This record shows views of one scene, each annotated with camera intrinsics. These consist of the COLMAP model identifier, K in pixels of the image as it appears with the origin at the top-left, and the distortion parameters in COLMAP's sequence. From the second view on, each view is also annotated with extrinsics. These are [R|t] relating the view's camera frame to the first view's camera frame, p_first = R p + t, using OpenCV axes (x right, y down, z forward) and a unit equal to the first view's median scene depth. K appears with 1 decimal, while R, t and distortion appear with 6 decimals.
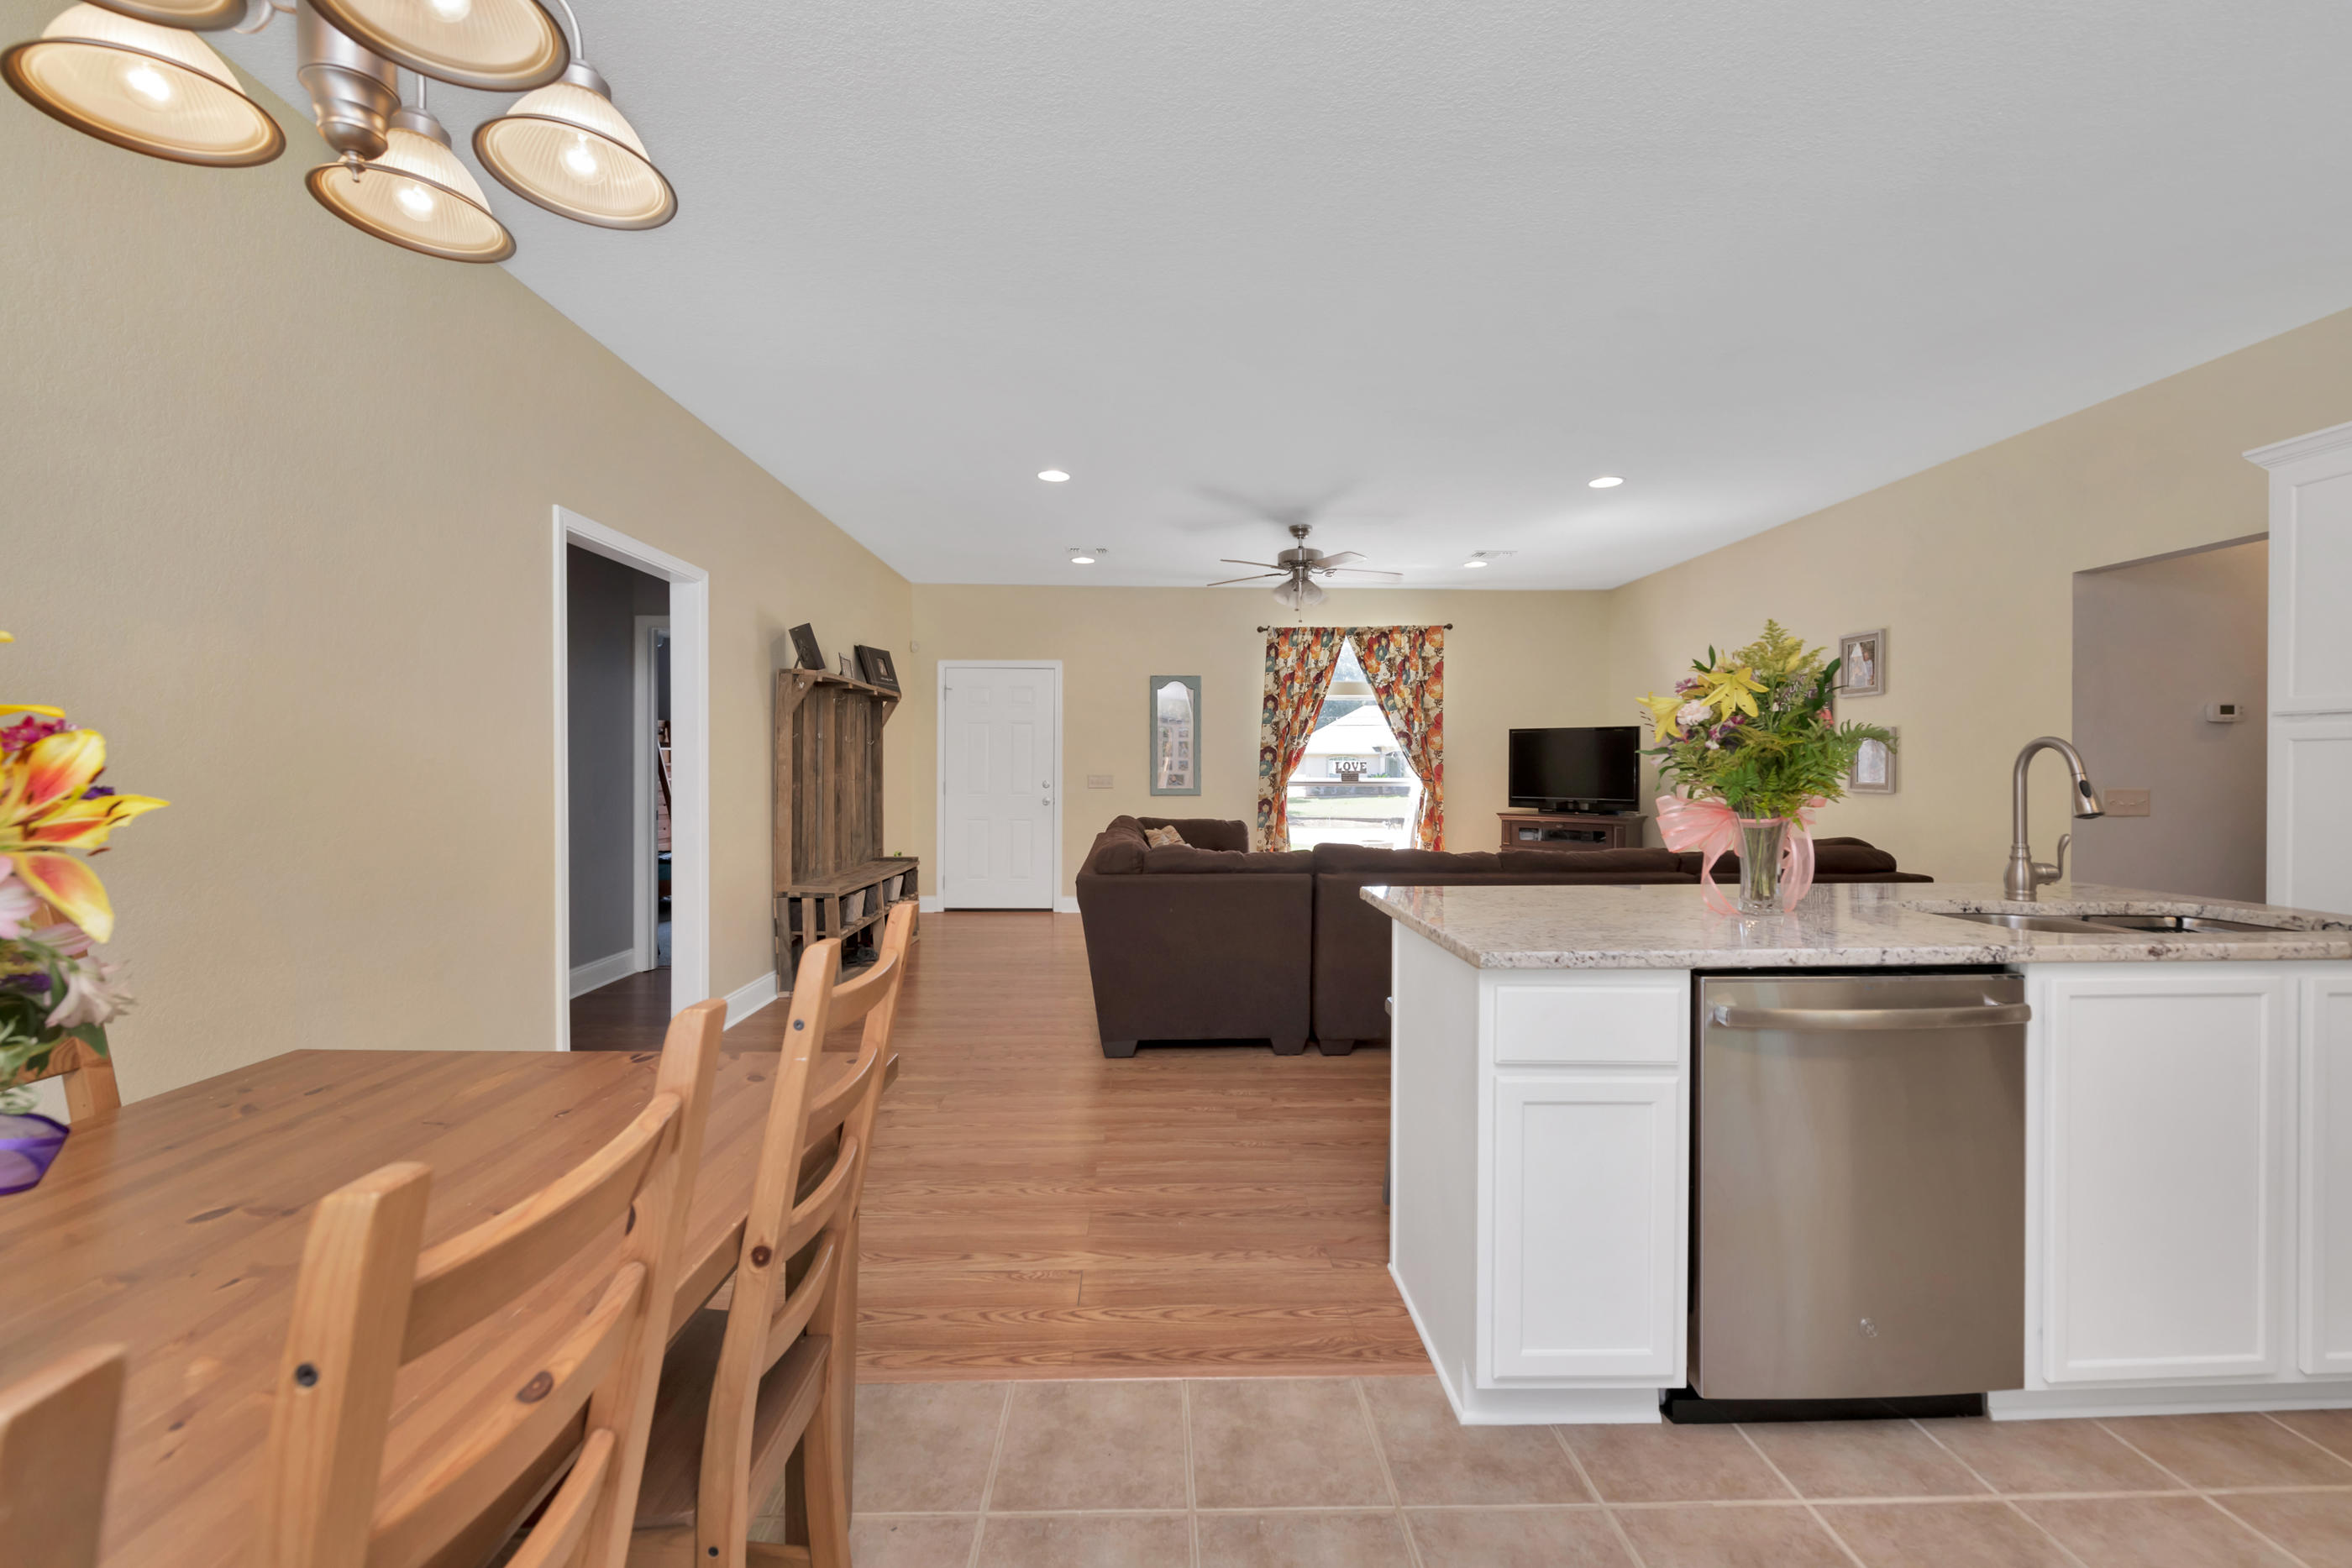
lens RADIAL K [[938.7, 0, 1180.5], [0, 938.7, 775.2], [0, 0, 1]] dist [0.000512, -0.000012]
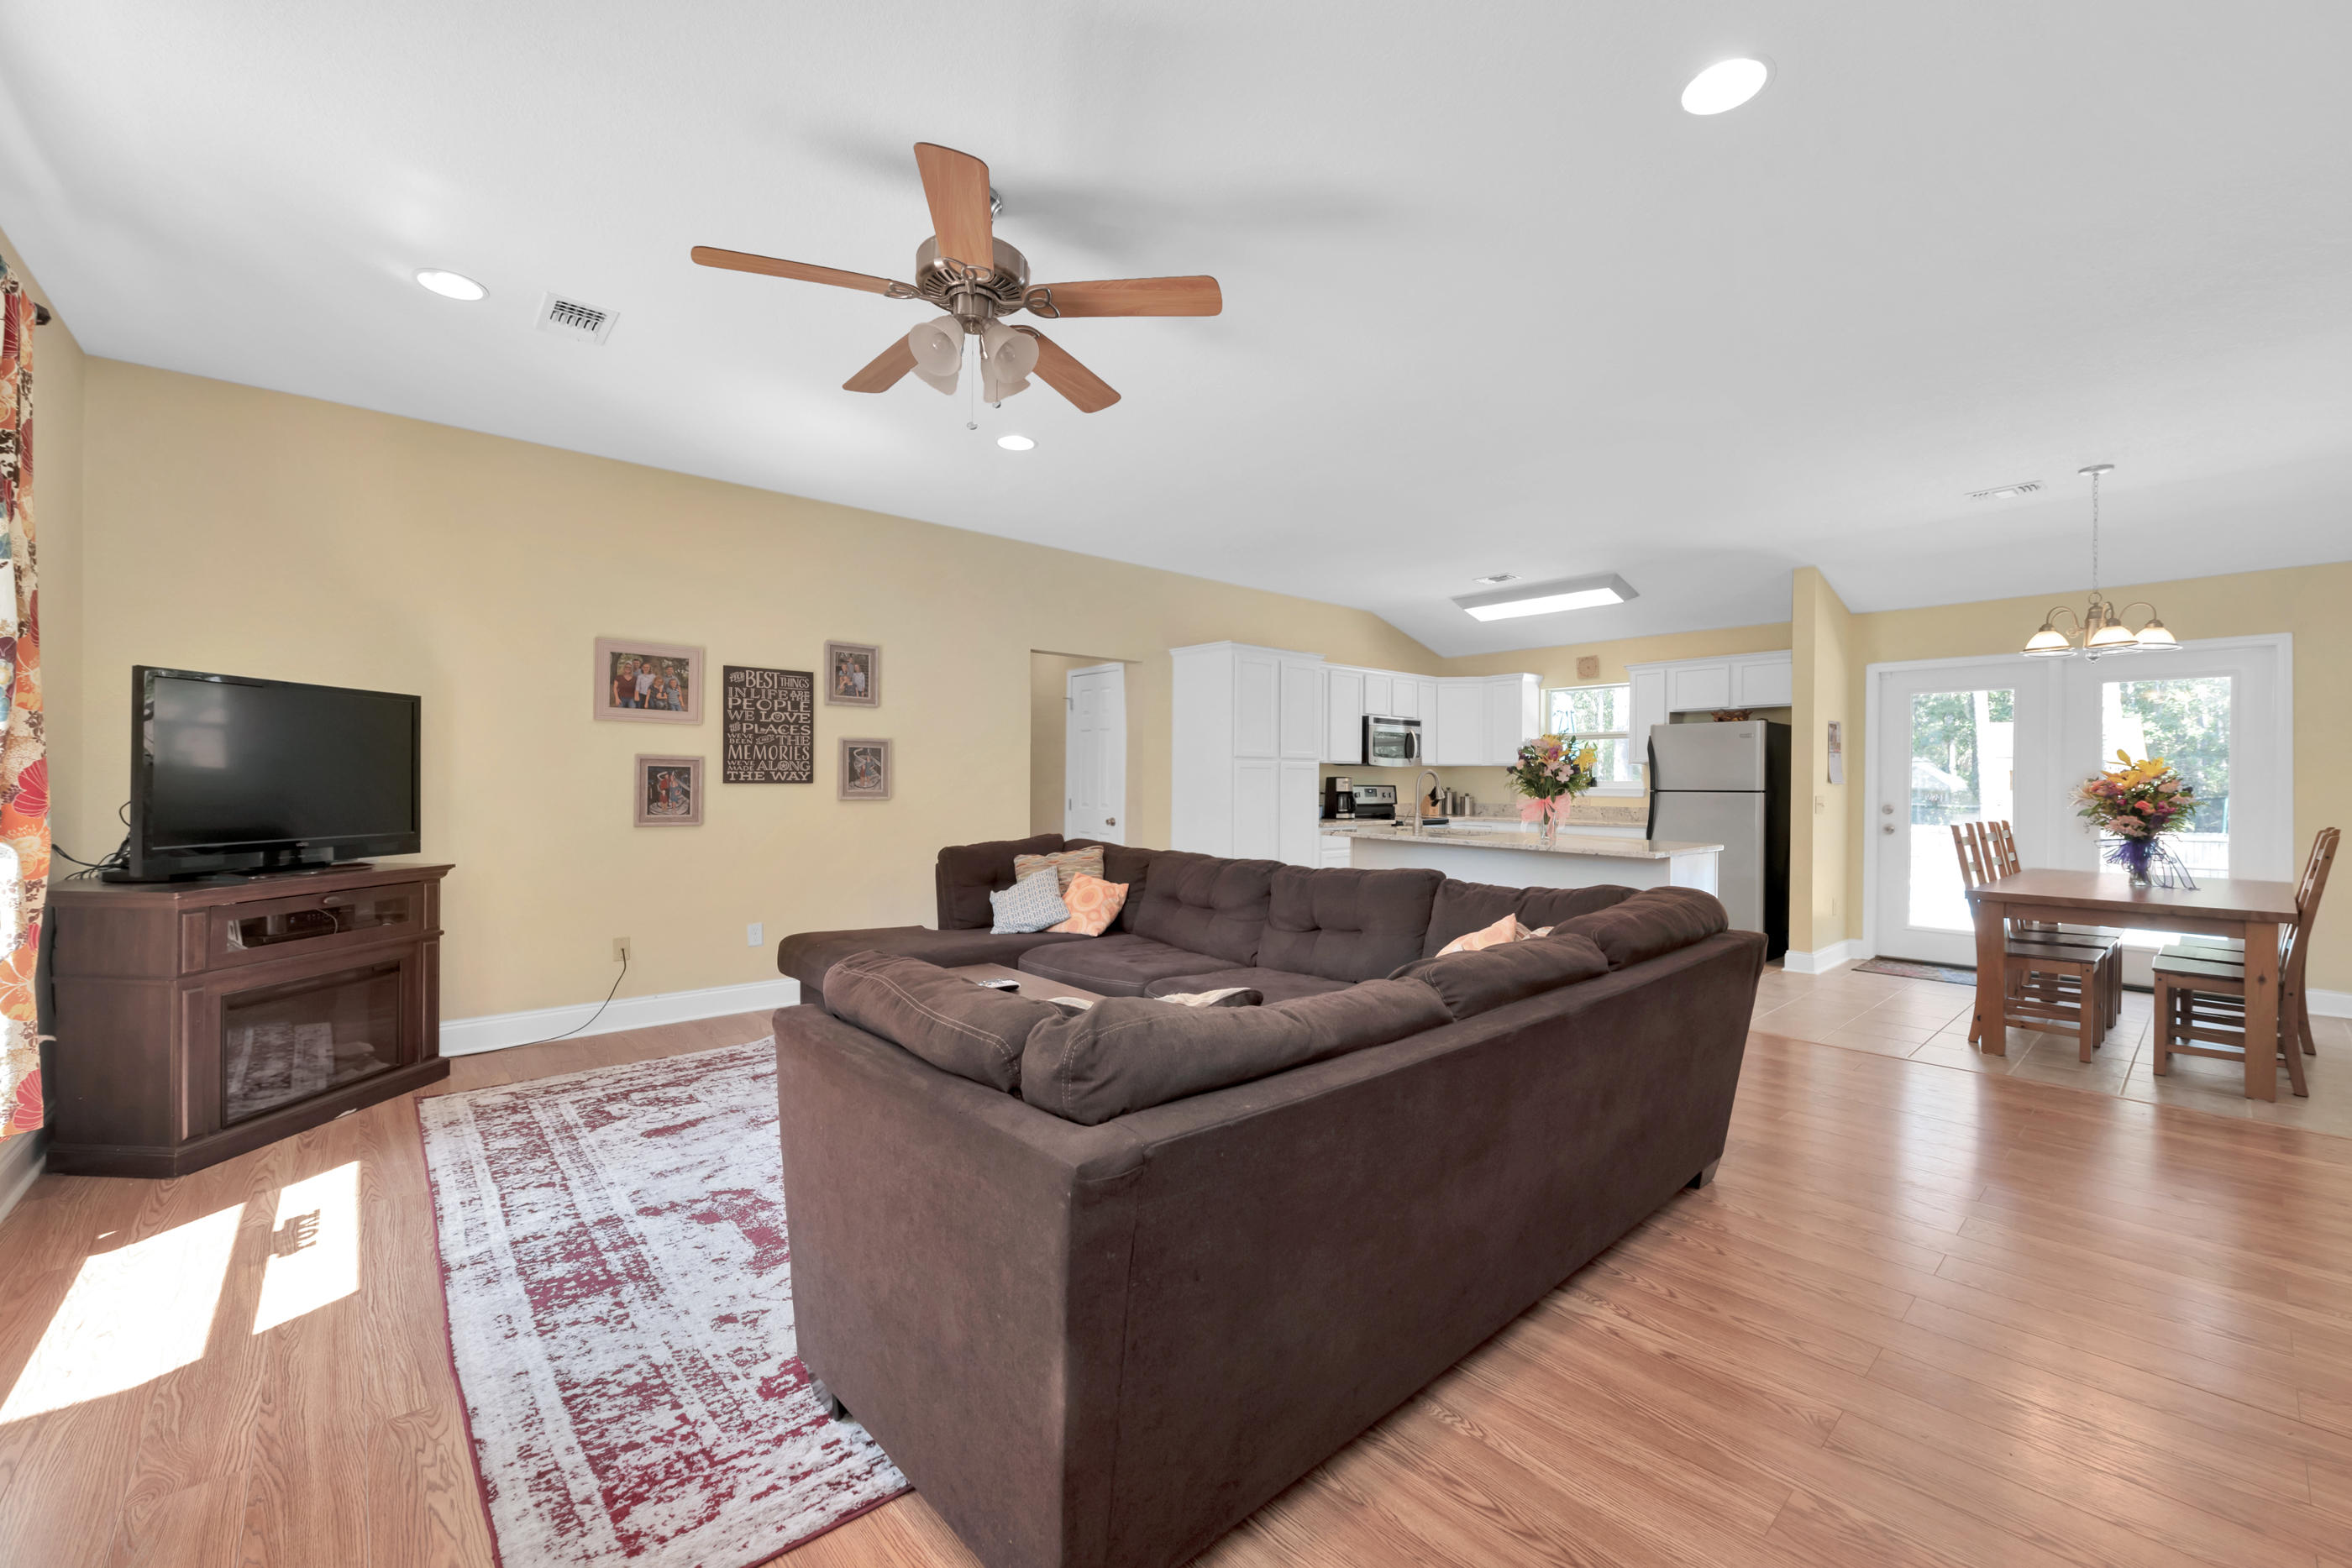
lens RADIAL K [[926.4, 0, 1176.0], [0, 926.4, 784.0], [0, 0, 1]] dist [0.000279, -0.000014]
pose [[-0.631067, -0.012063, 0.775635, -0.188246], [-0.003267, 0.999912, 0.012892, -0.008554], [-0.775722, 0.005601, -0.631050, 0.892496]]
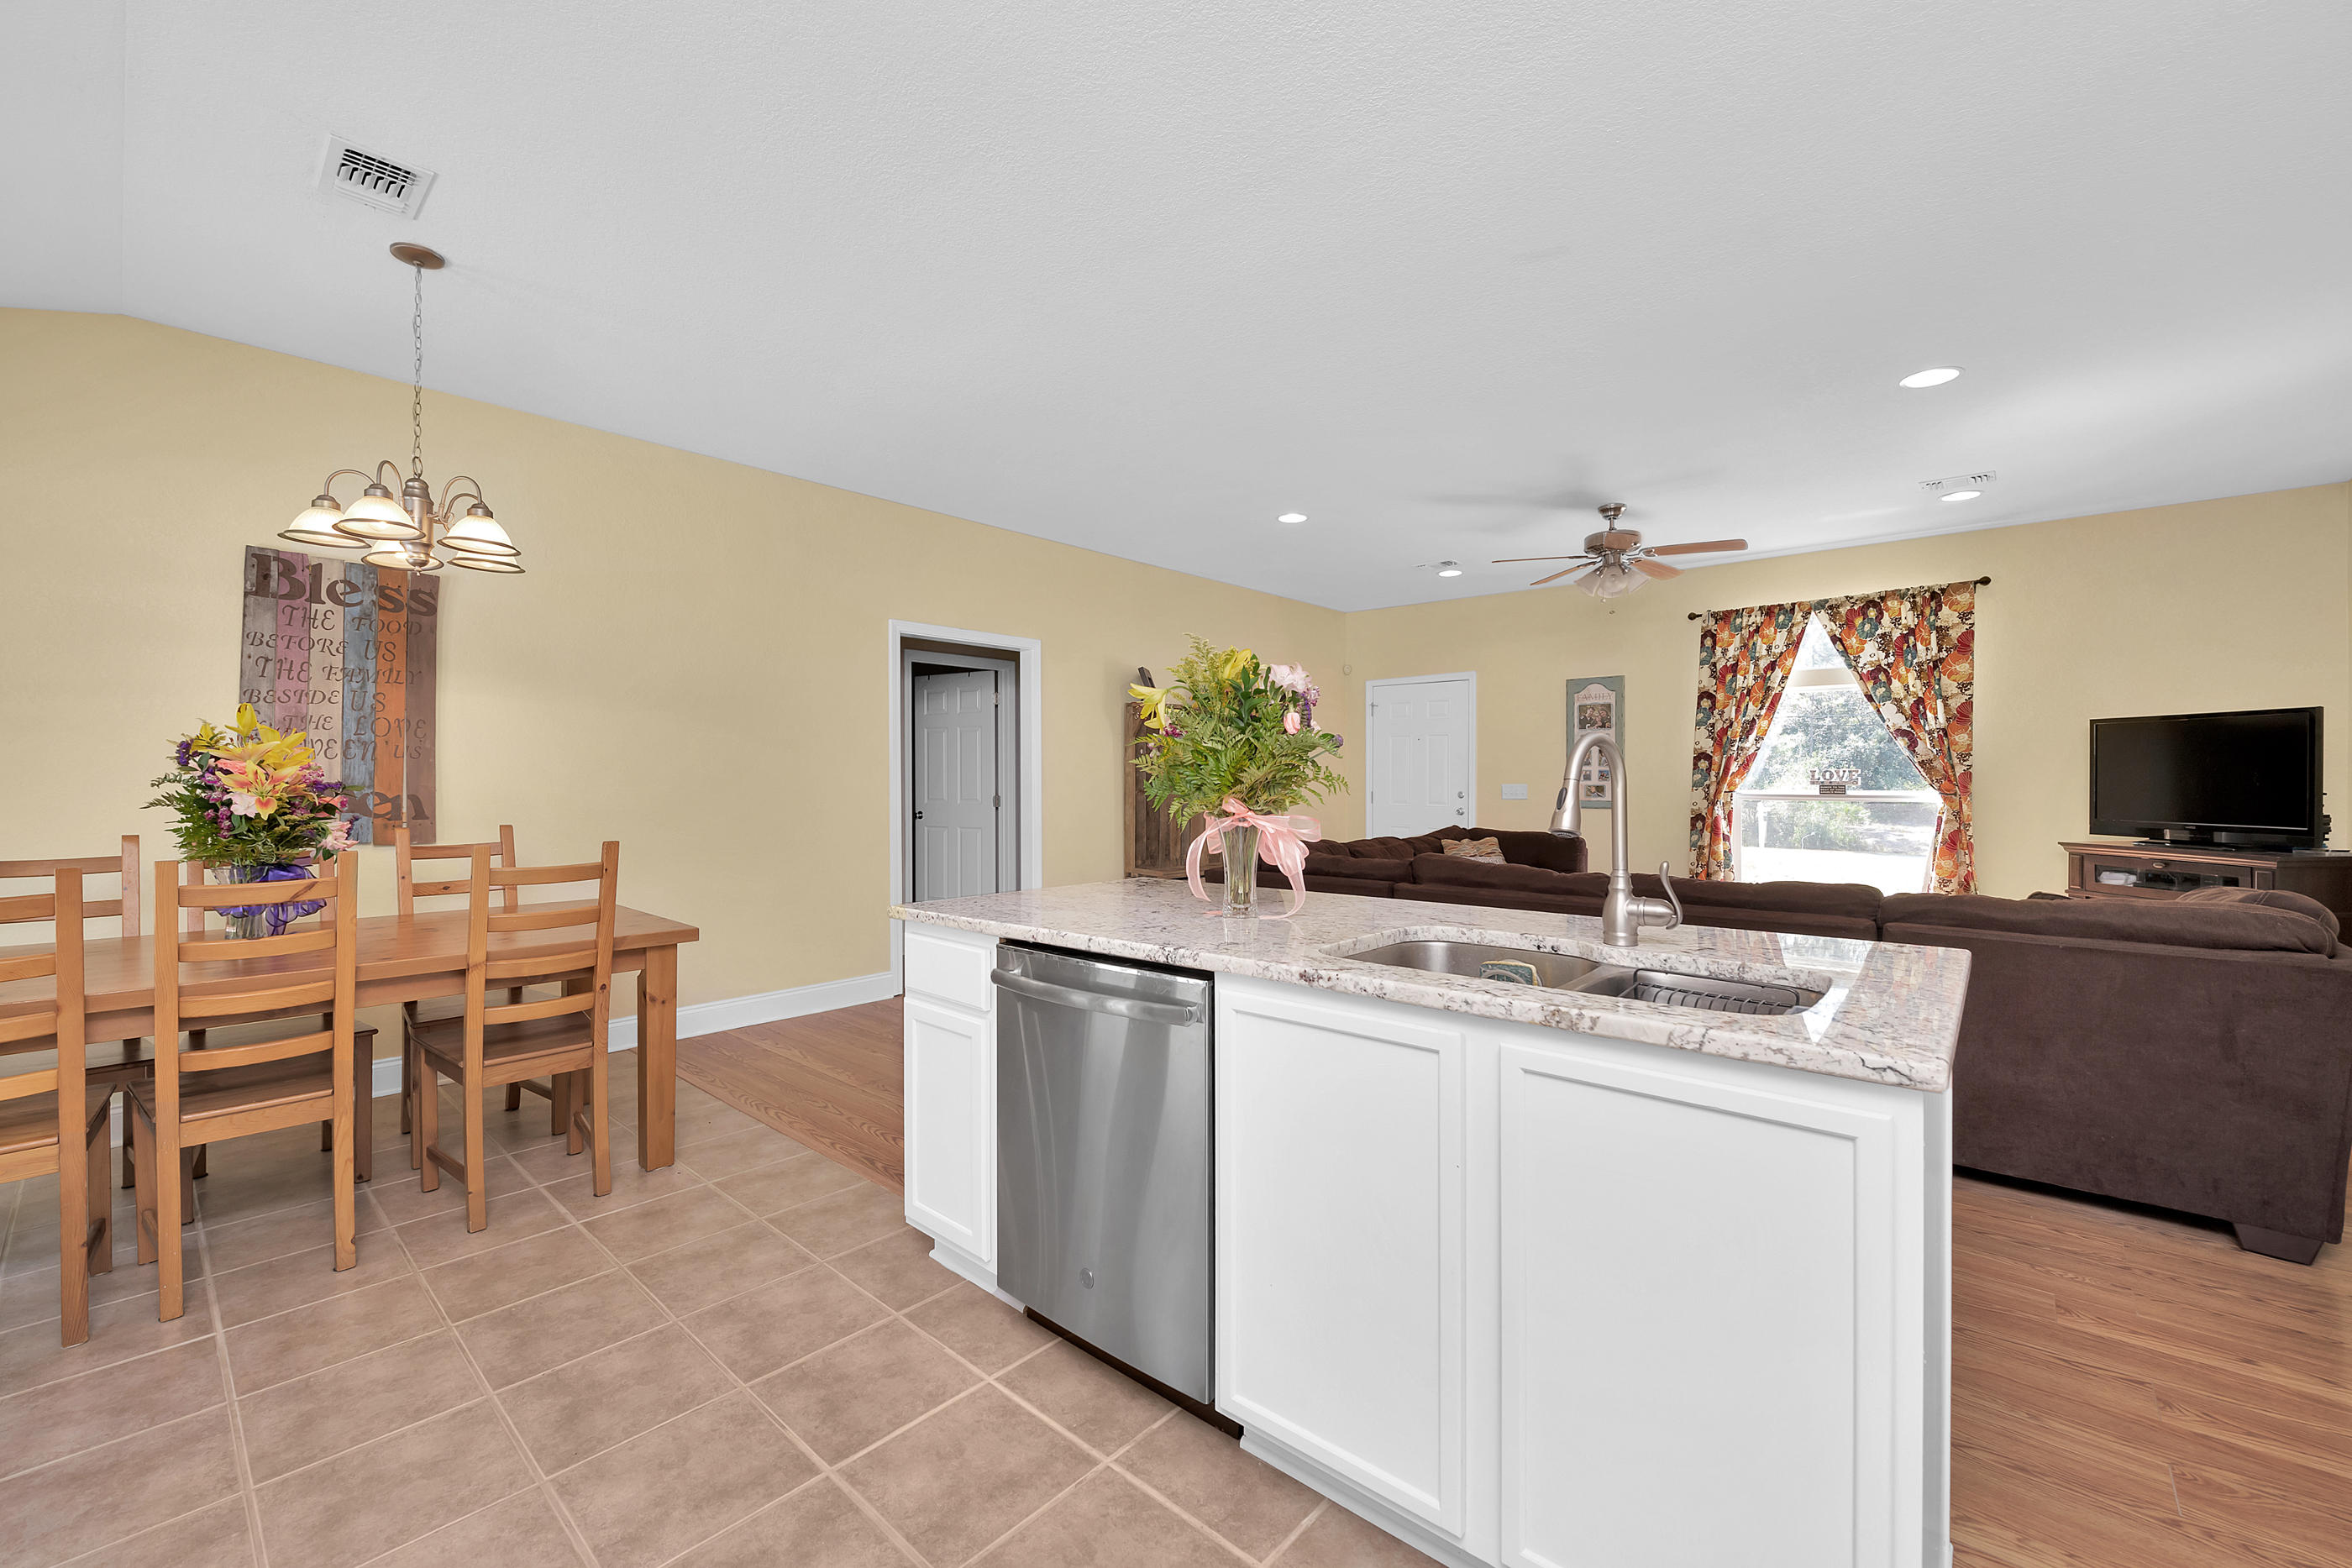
lens RADIAL K [[943.2, 0, 1186.8], [0, 943.2, 783.0], [0, 0, 1]] dist [0.000827, -0.003537]
pose [[0.731277, 0.001326, -0.682079, 0.334530], [-0.004004, 0.999989, -0.002349, 0.001072], [0.682069, 0.004449, 0.731275, 0.055492]]
